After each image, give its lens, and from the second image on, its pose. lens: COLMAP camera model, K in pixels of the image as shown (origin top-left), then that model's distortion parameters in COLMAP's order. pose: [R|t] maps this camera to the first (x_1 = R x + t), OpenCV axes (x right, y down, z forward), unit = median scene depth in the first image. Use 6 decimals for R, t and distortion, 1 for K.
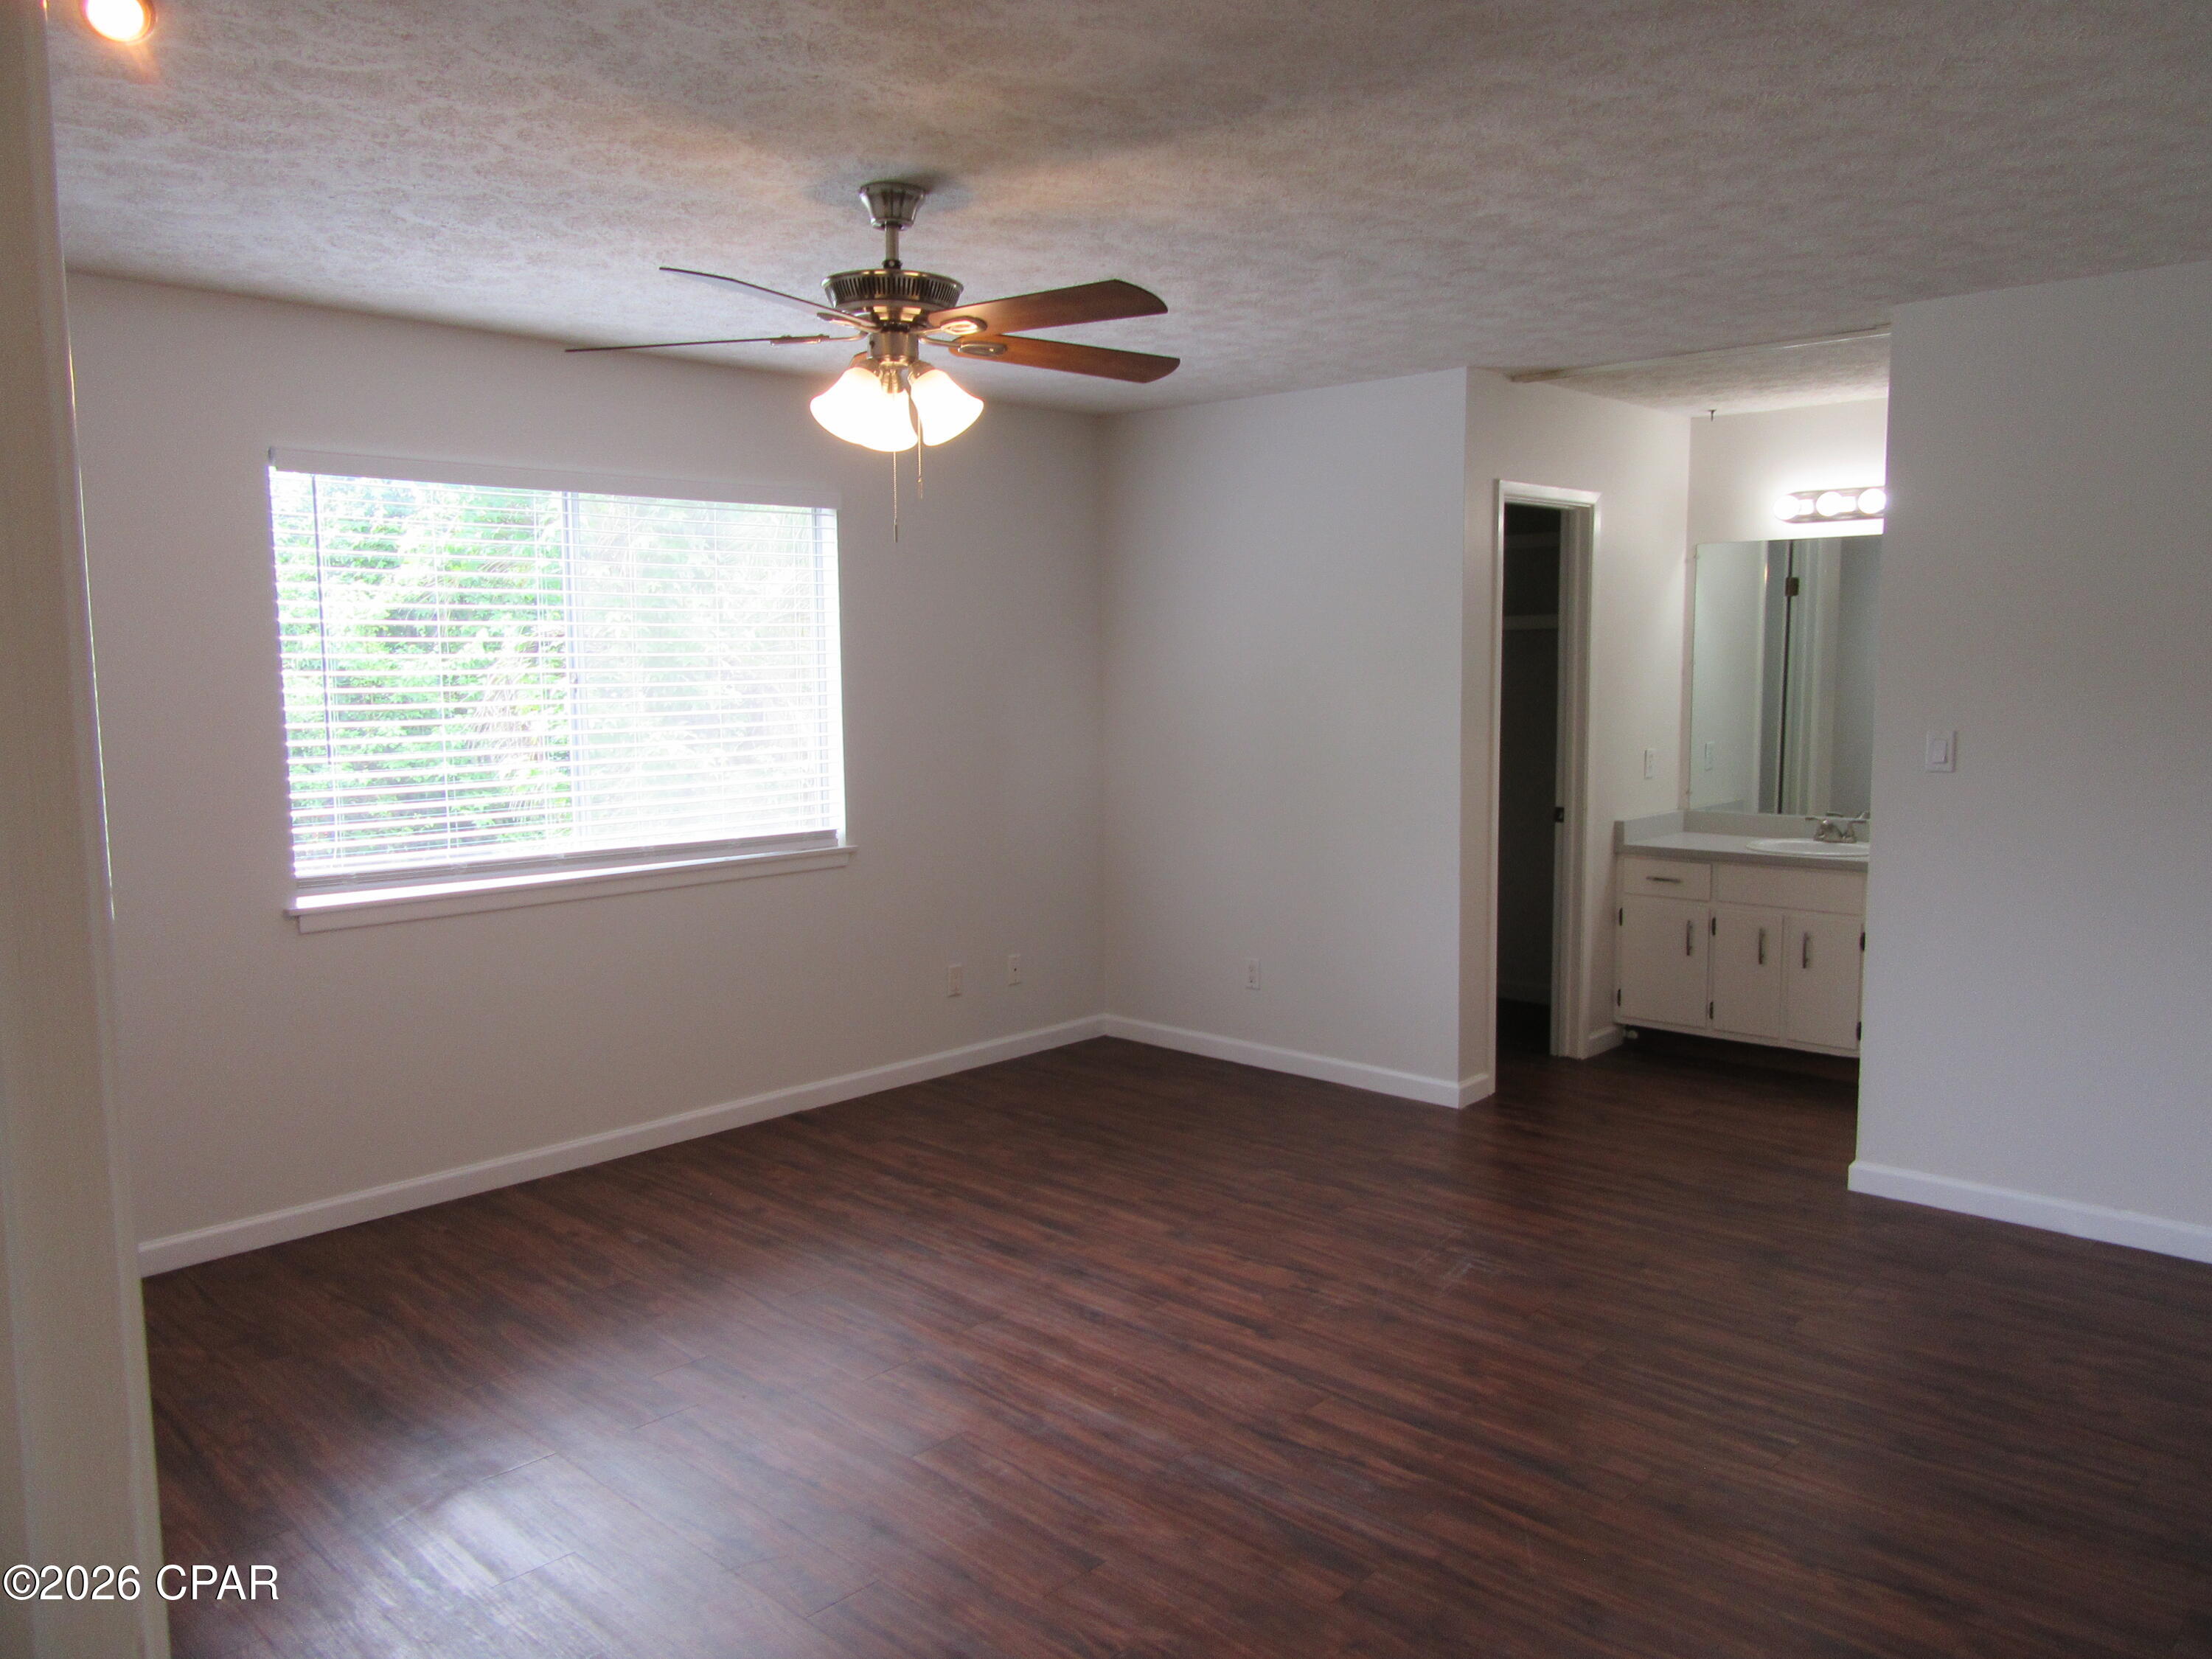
lens RADIAL K [[1642.2, 0, 1101.9], [0, 1642.2, 828.9], [0, 0, 1]] dist [-0.009865, 0.008531]
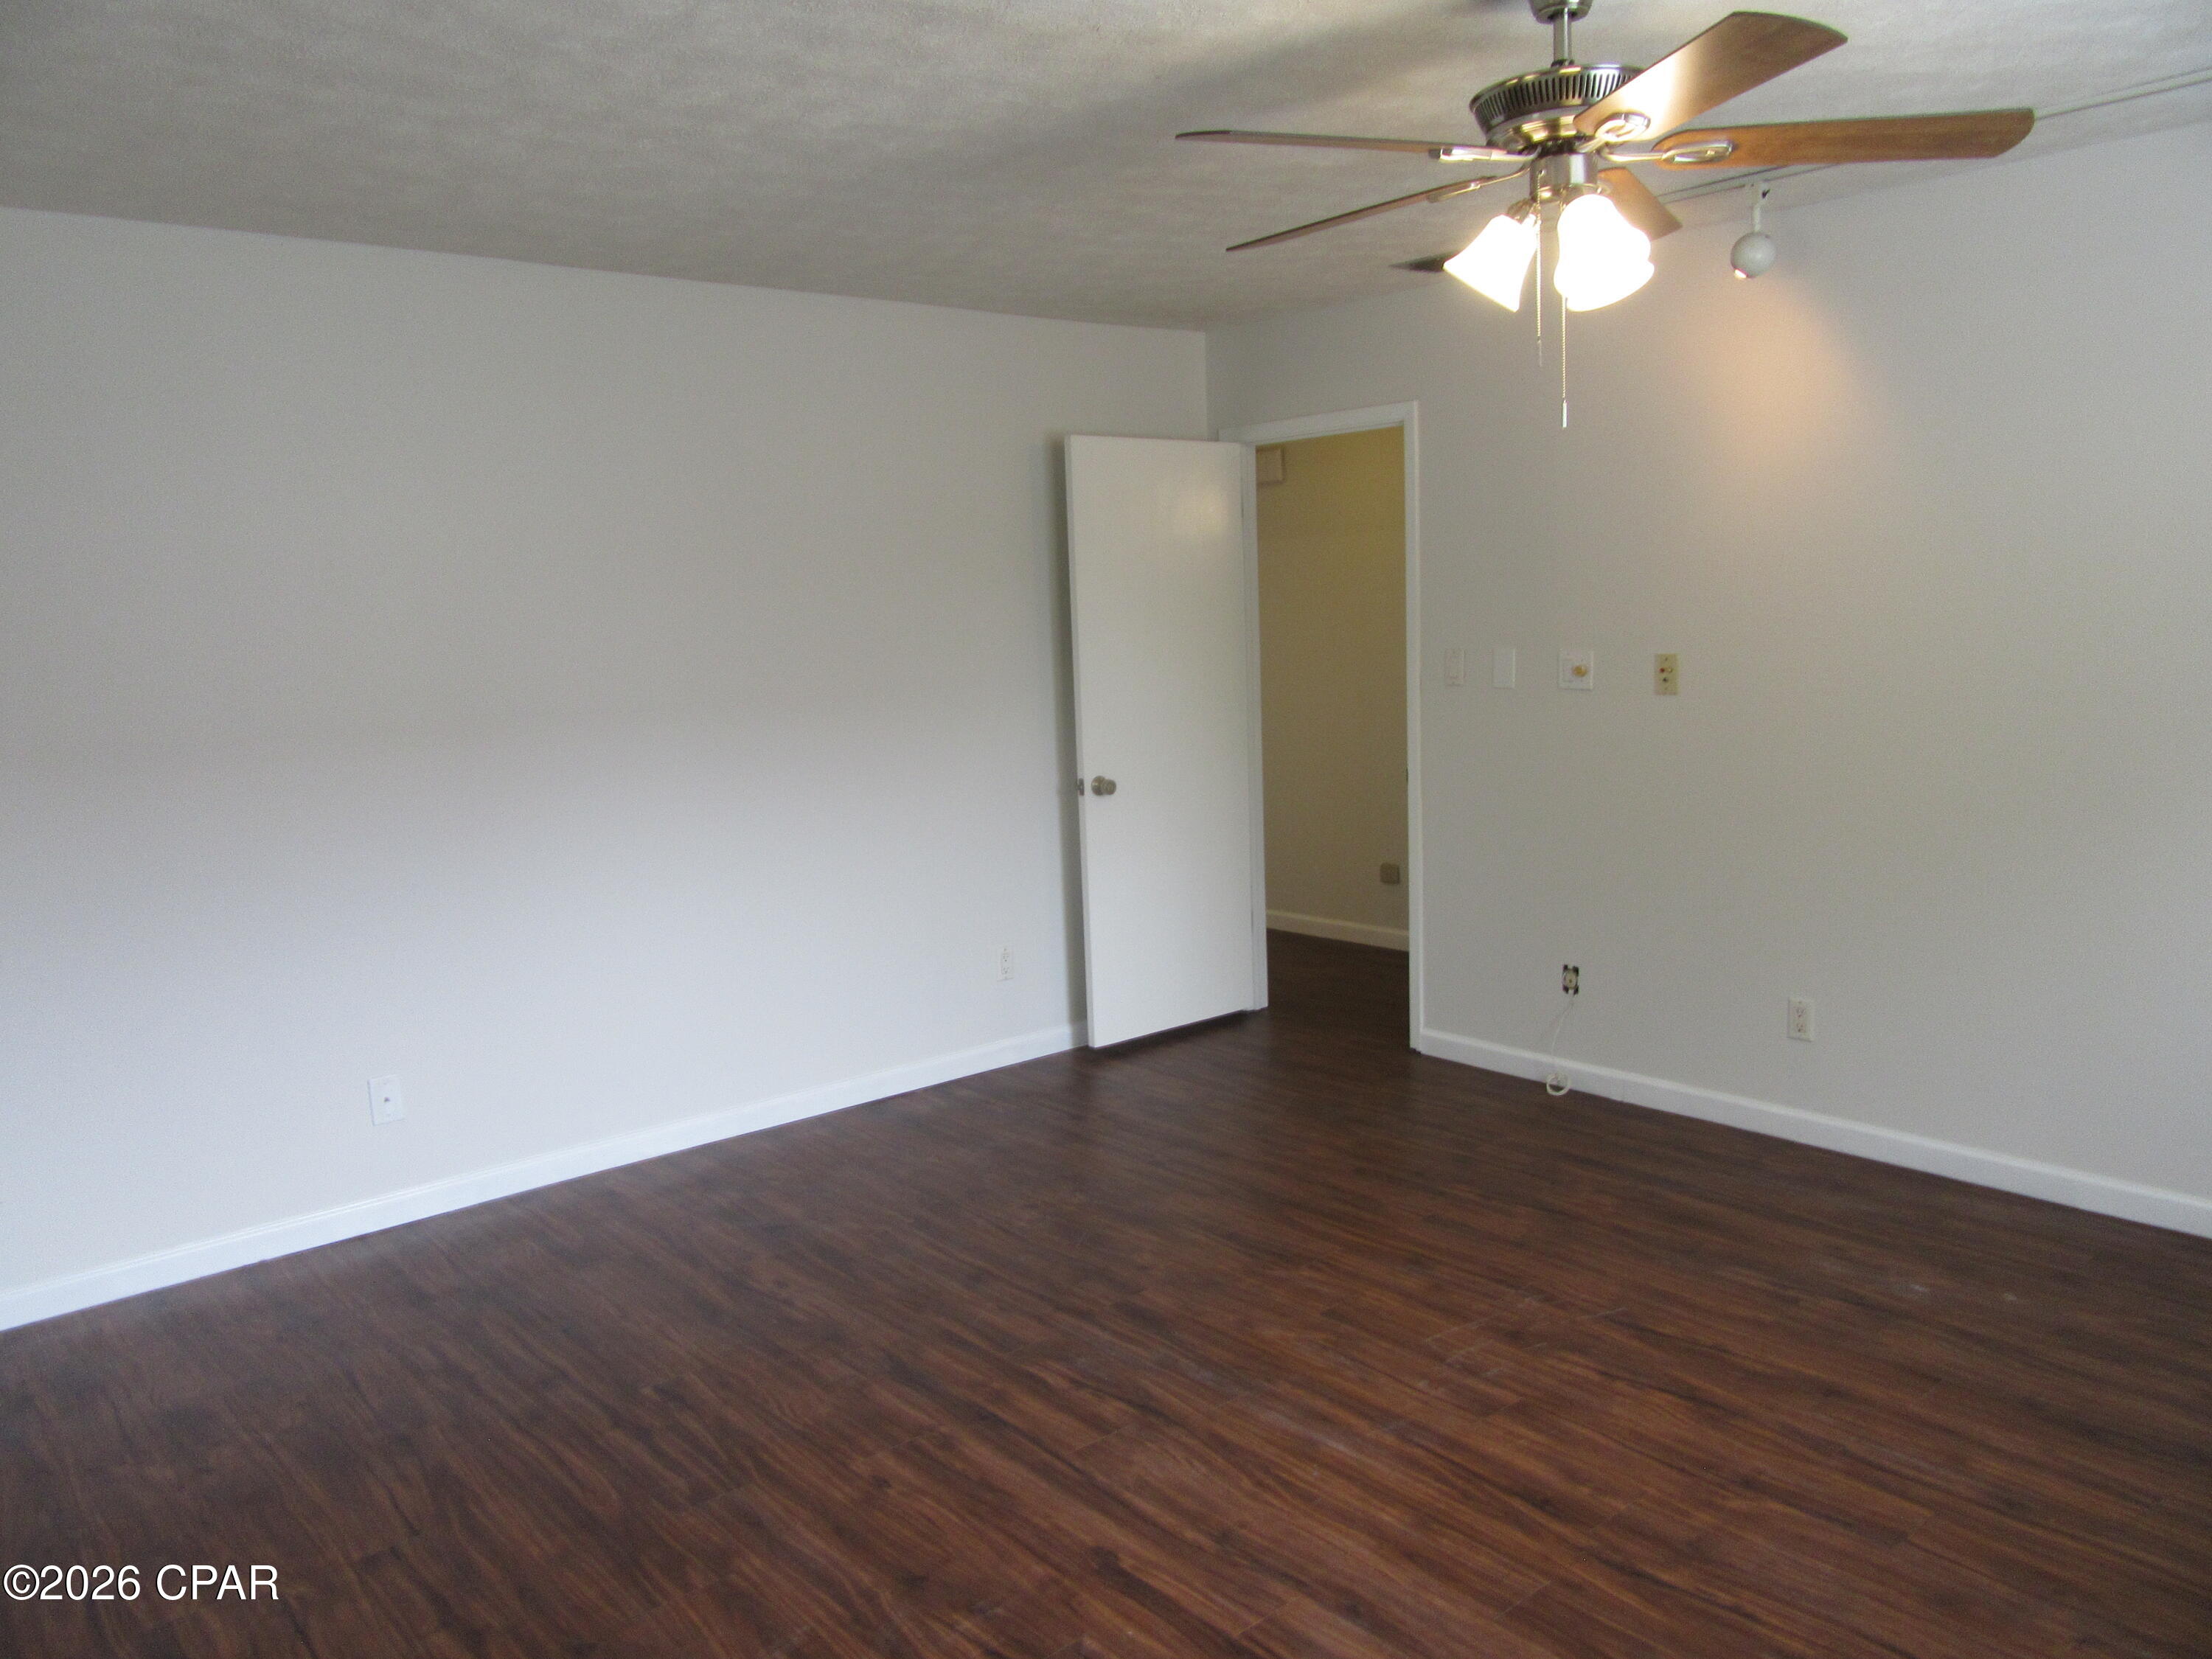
lens RADIAL K [[1642.2, 0, 1101.9], [0, 1642.2, 828.9], [0, 0, 1]] dist [-0.009865, 0.008531]
pose [[-0.993290, 0.037291, 0.109476, 0.012367], [0.062949, 0.968414, 0.241269, -0.172624], [-0.097021, 0.246542, -0.964264, 1.656107]]
